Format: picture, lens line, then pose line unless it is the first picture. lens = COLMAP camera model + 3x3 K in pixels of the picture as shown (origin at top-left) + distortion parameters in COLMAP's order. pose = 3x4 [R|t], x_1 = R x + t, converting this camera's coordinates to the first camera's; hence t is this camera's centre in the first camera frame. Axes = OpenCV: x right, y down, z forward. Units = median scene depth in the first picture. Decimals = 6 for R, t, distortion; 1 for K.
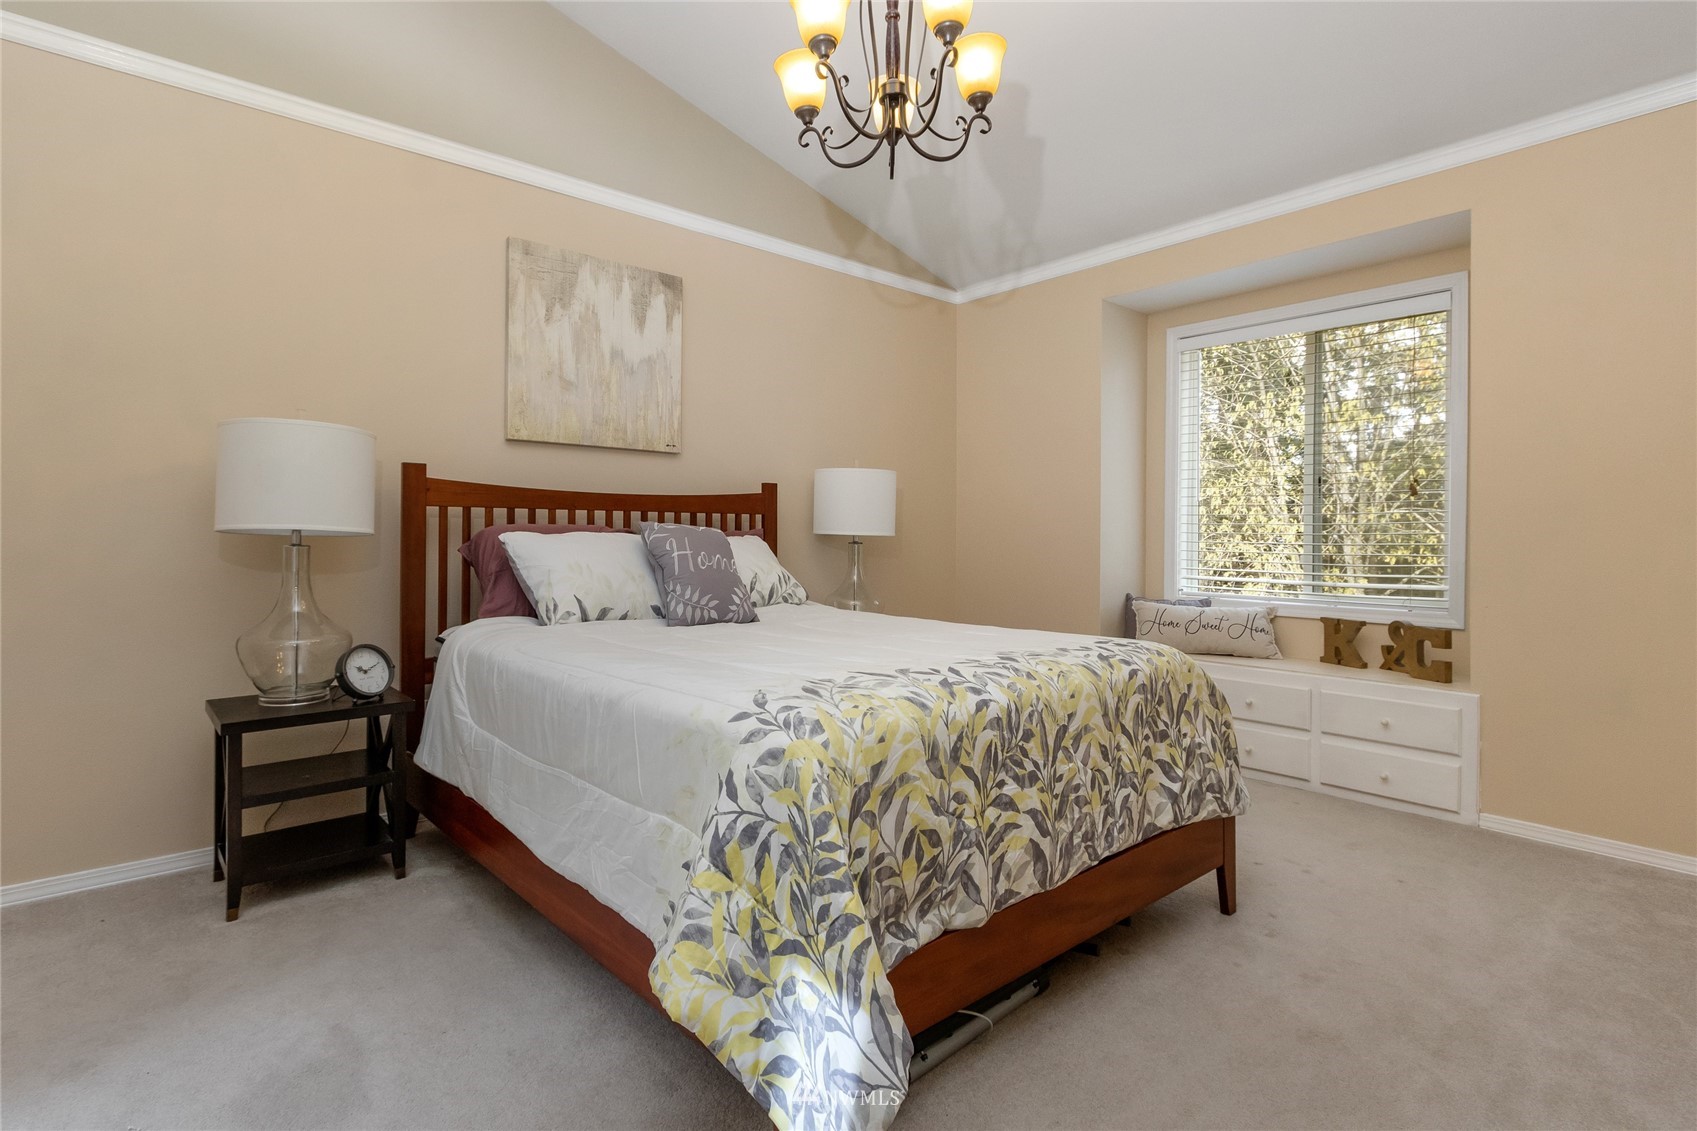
lens RADIAL K [[818.9, 0, 855.4], [0, 818.9, 535.4], [0, 0, 1]] dist [0.010684, -0.003252]
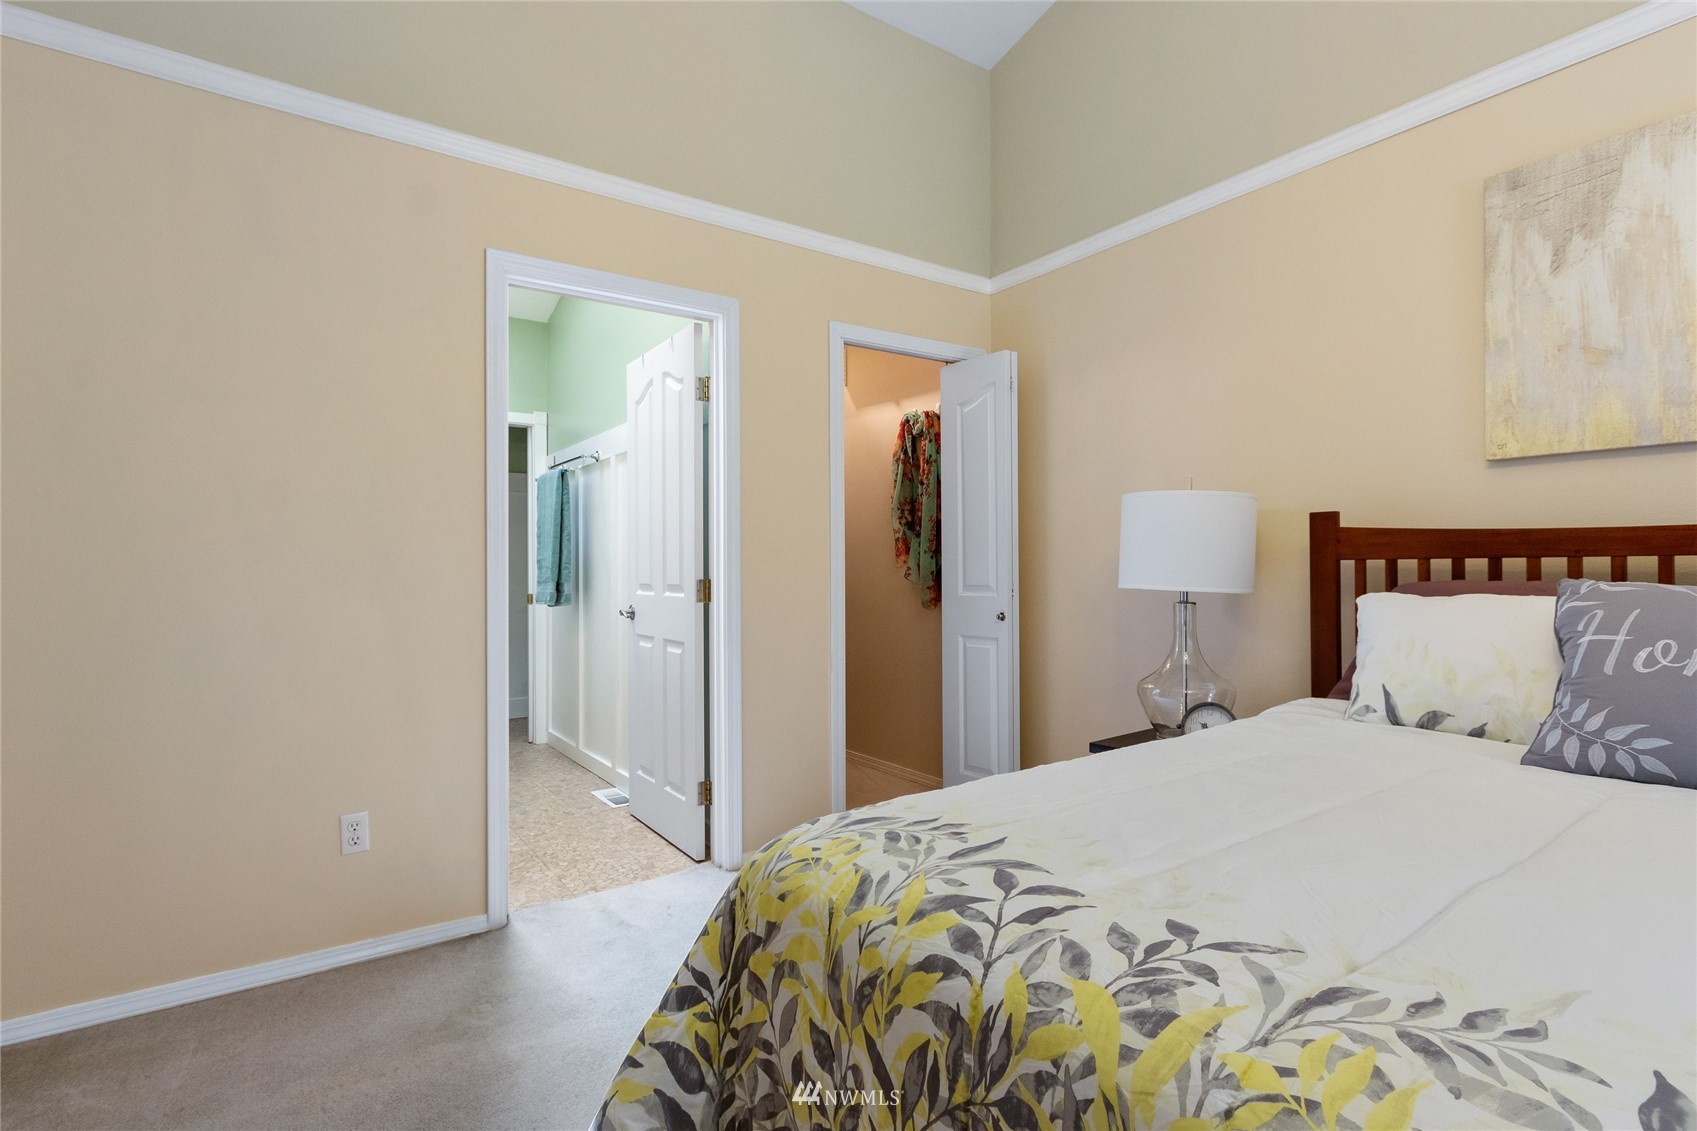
lens RADIAL K [[818.9, 0, 847.1], [0, 818.9, 565.6], [0, 0, 1]] dist [0.010684, -0.003252]
pose [[-0.116870, -0.009219, -0.993104, 0.407403], [0.006703, 0.999927, -0.010071, -0.025177], [0.993125, -0.007833, -0.116800, 0.601441]]
